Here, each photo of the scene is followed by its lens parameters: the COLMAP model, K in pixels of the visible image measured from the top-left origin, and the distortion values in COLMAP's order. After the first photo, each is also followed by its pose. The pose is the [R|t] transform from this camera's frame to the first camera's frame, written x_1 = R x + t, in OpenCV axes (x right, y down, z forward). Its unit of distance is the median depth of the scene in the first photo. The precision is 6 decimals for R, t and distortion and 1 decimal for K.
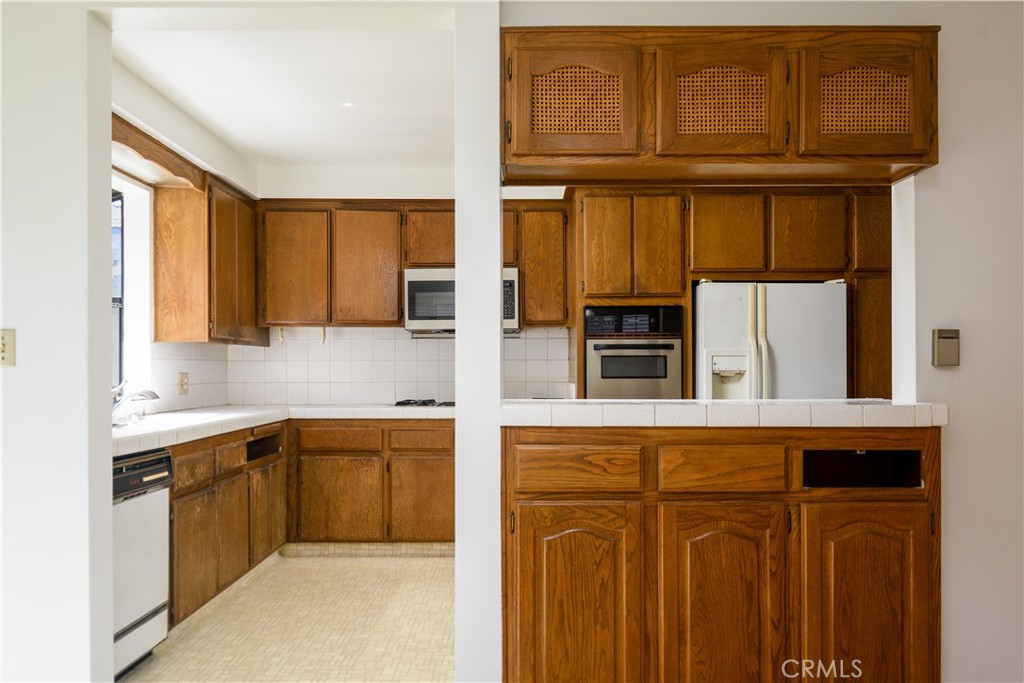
lens RADIAL K [[740.1, 0, 510.2], [0, 740.1, 374.6], [0, 0, 1]] dist [0.007773, 0.001841]
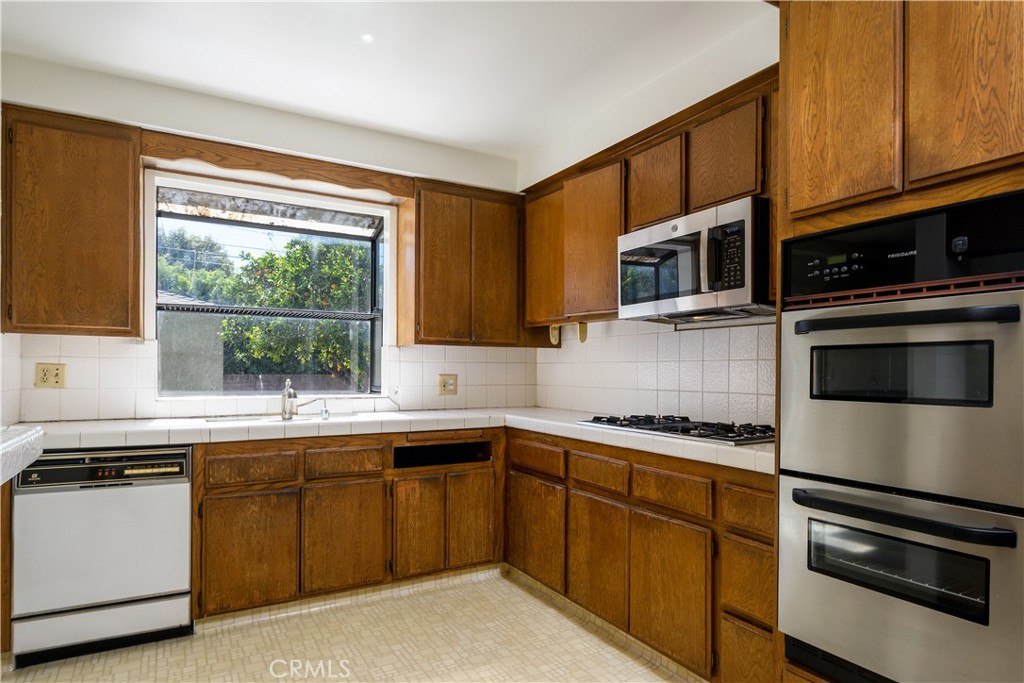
lens RADIAL K [[580.7, 0, 506.5], [0, 580.7, 376.1], [0, 0, 1]] dist [-0.000495, -0.000127]
pose [[0.507393, 0.014457, -0.861594, 0.327026], [-0.014228, 0.999864, 0.008398, -0.008161], [0.861598, 0.007998, 0.507529, 0.668248]]
